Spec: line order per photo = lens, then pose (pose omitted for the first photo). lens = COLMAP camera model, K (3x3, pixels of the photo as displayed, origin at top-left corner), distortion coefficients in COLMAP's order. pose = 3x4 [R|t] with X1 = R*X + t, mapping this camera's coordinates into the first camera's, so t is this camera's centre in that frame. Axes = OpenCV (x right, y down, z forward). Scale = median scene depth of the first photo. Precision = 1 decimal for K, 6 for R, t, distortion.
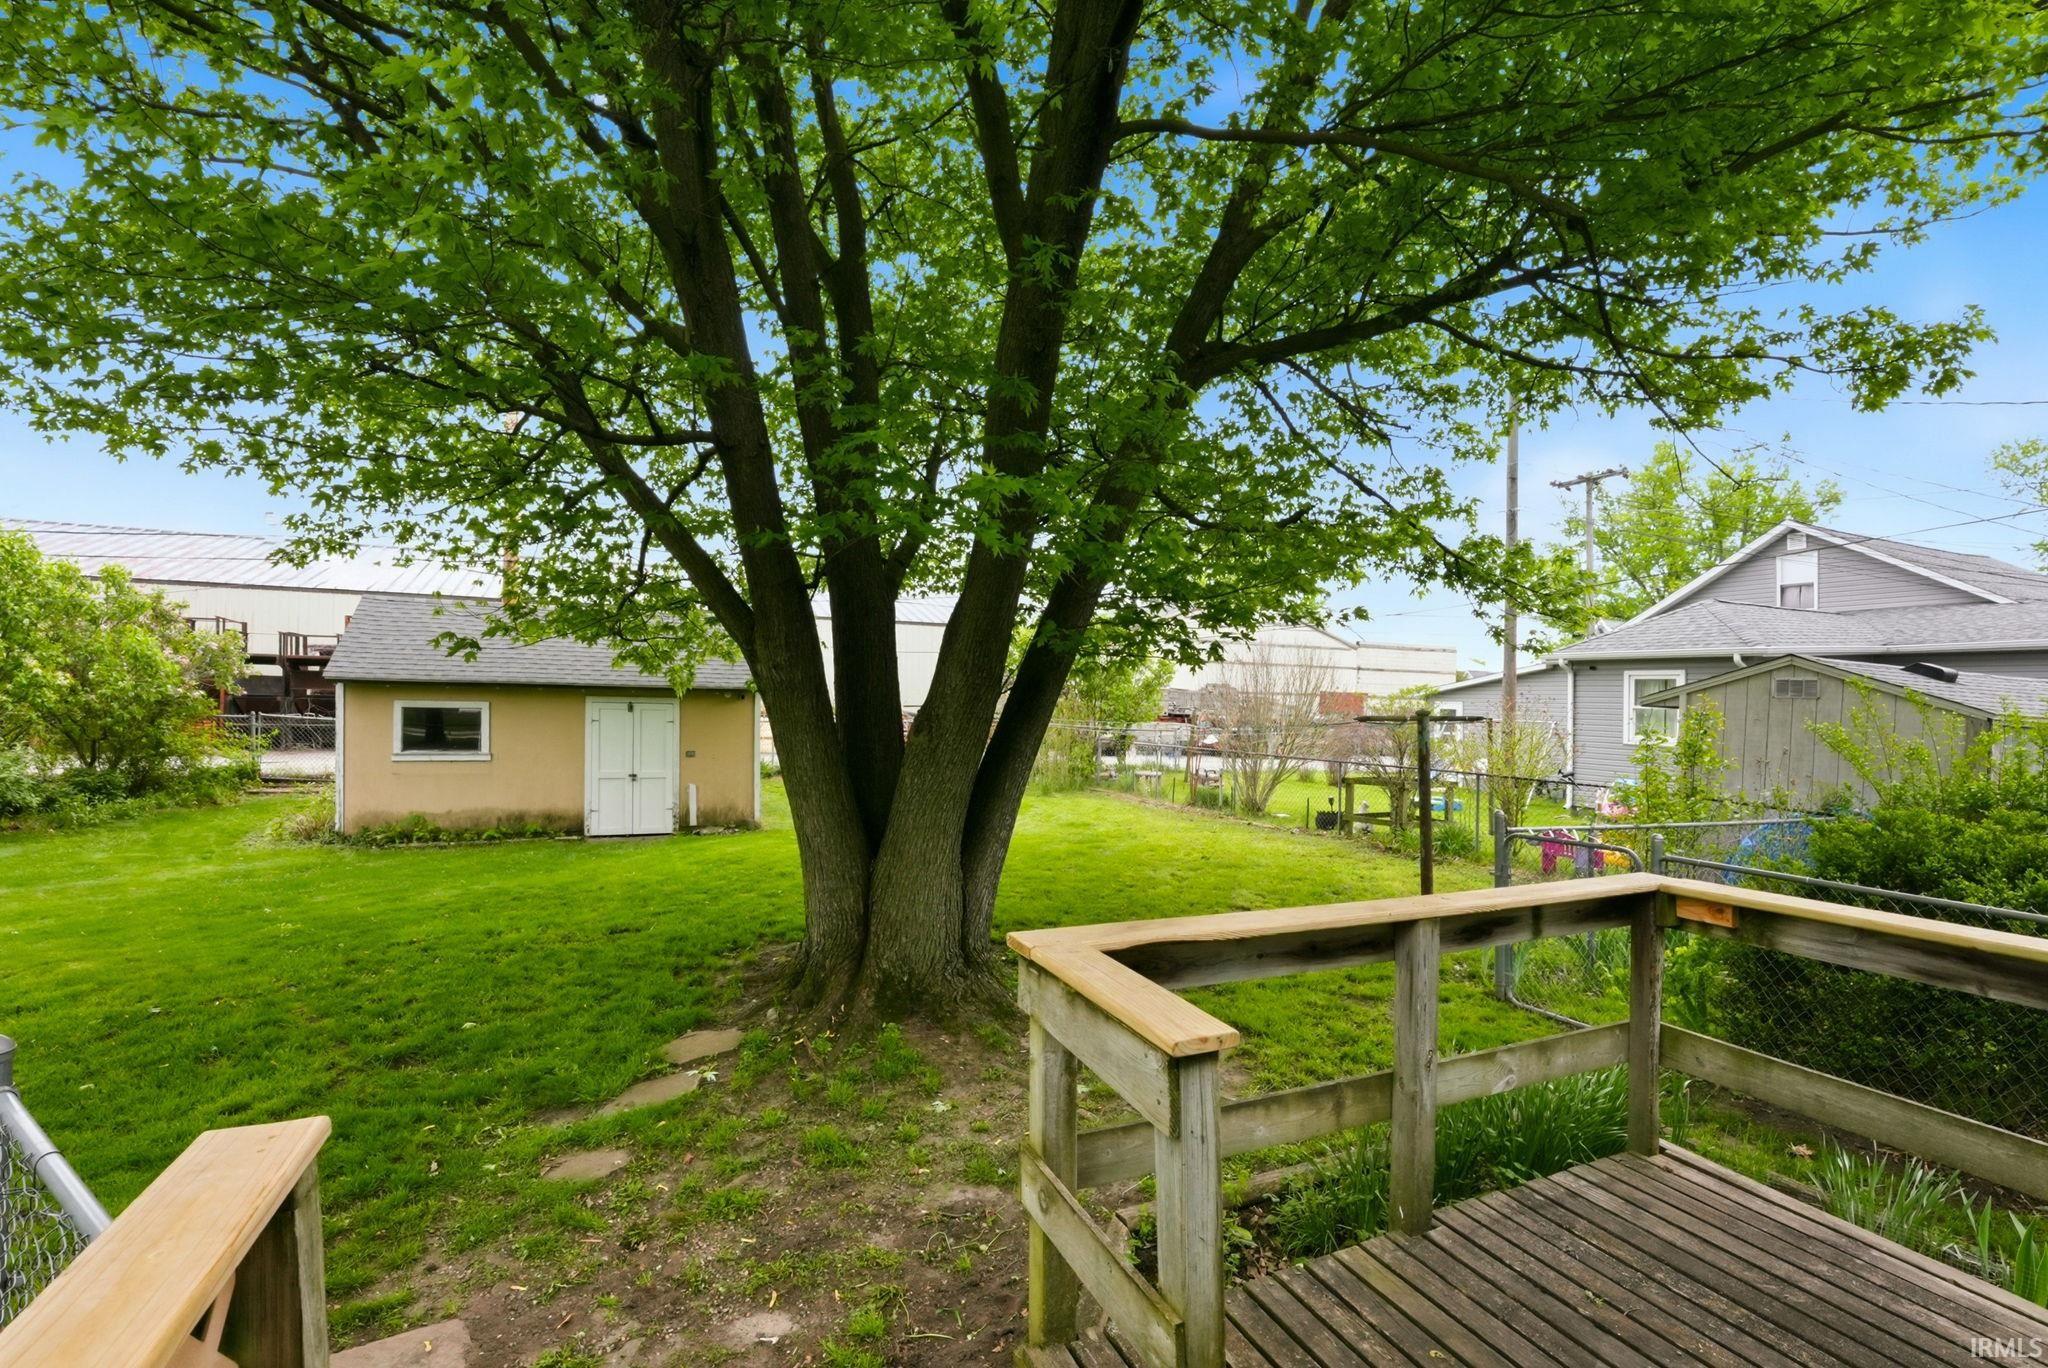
lens RADIAL K [[916.1, 0, 1024.0], [0, 916.1, 684.0], [0, 0, 1]] dist [-0.015089, 0.000016]
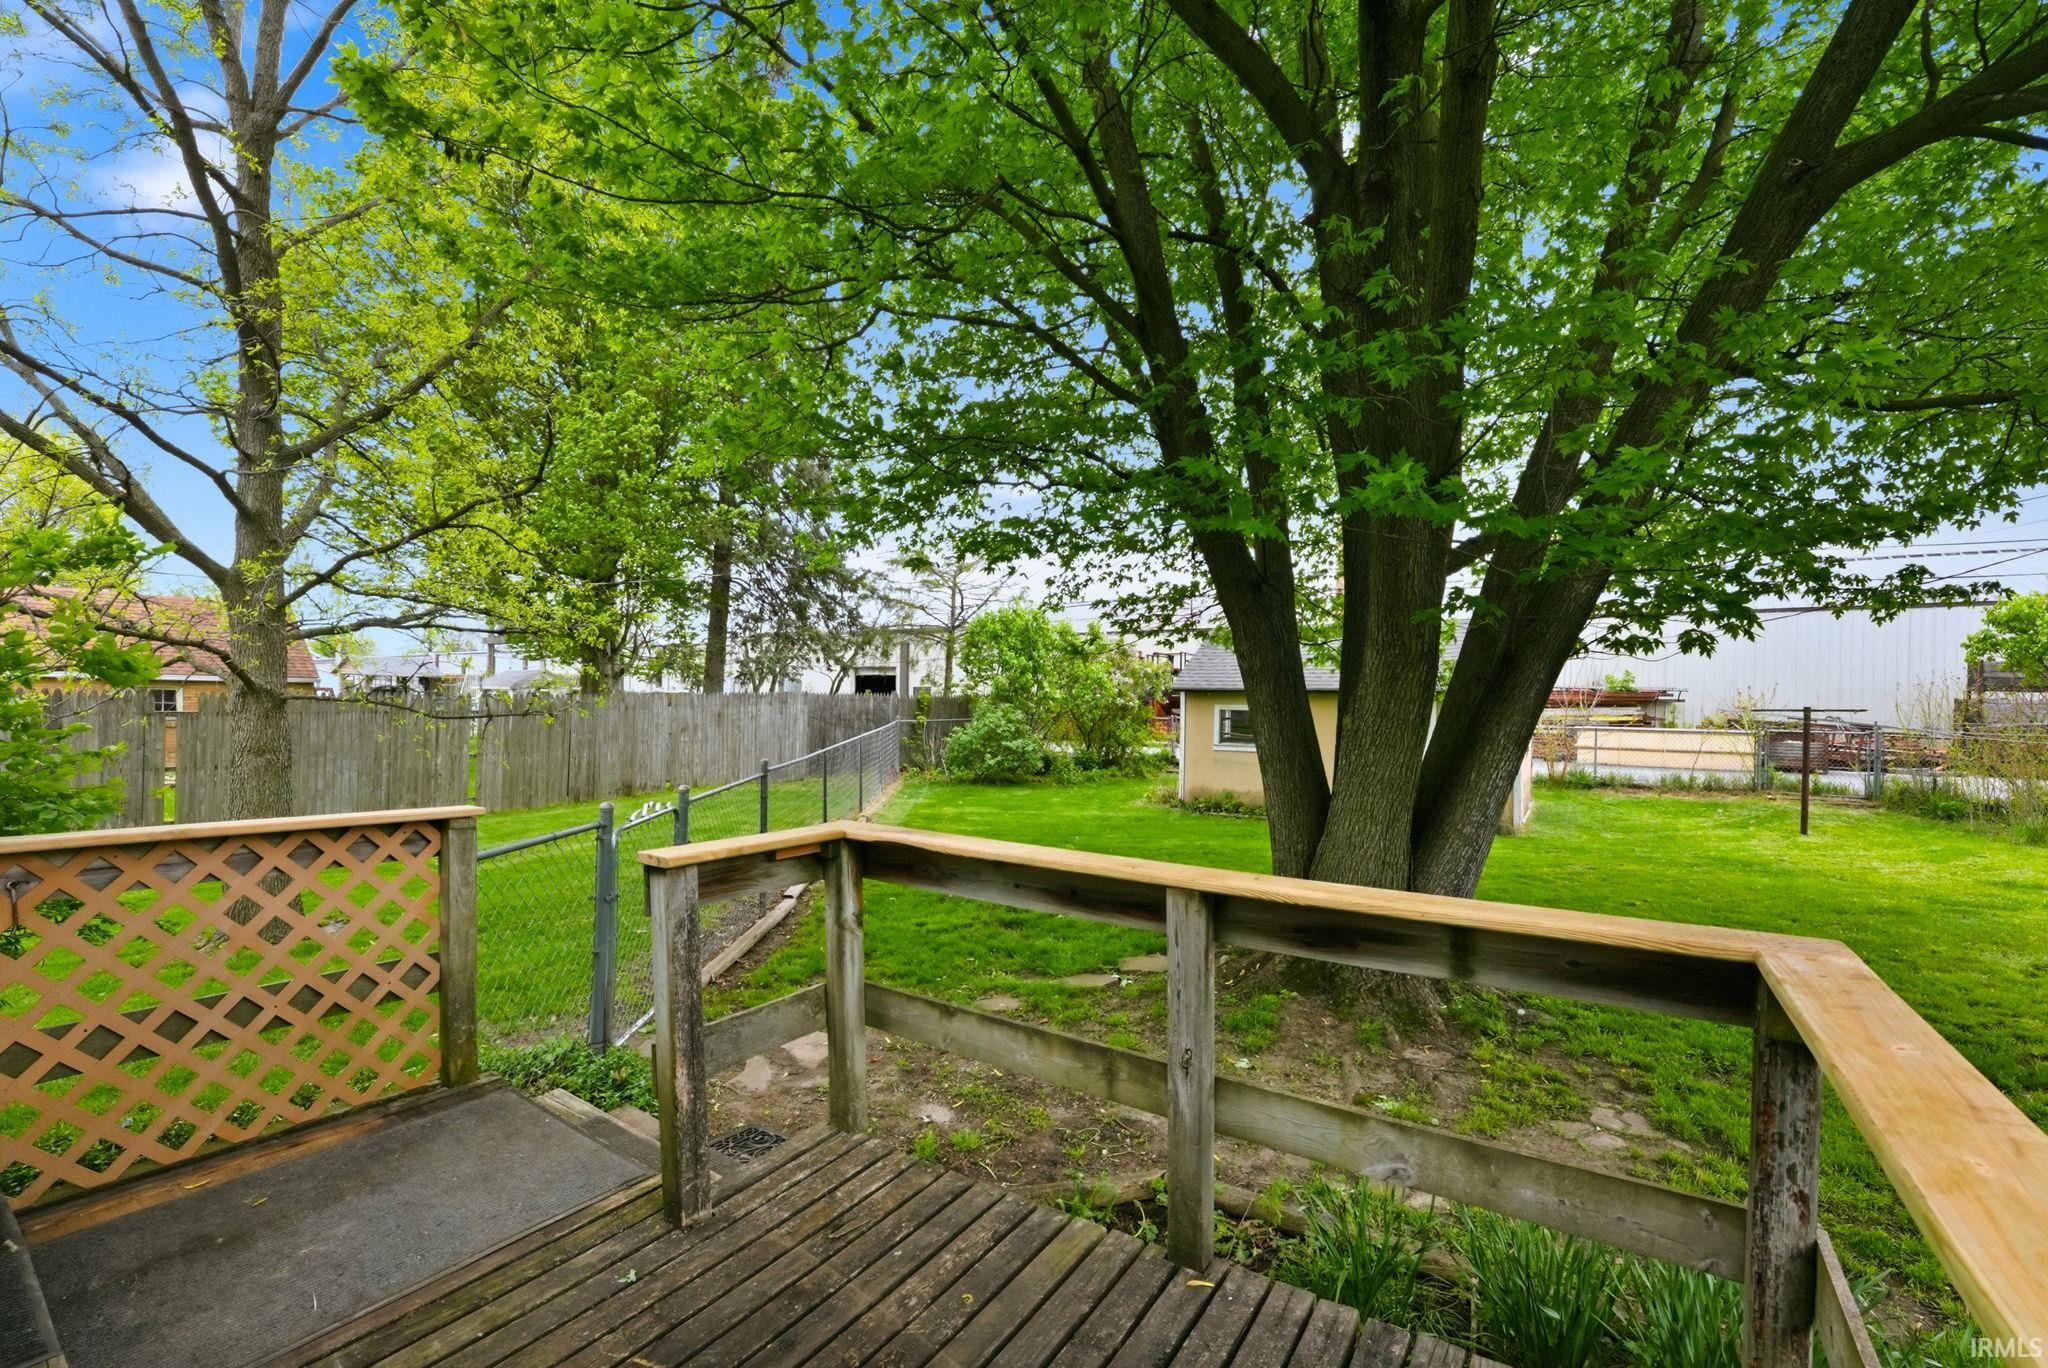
lens RADIAL K [[859.6, 0, 1027.7], [0, 859.6, 682.1], [0, 0, 1]] dist [-0.017955, 0.000566]
pose [[0.526733, -0.038086, -0.849177, 0.394224], [0.018675, 0.999273, -0.033234, 0.037029], [0.849826, 0.001647, 0.527061, 0.177974]]
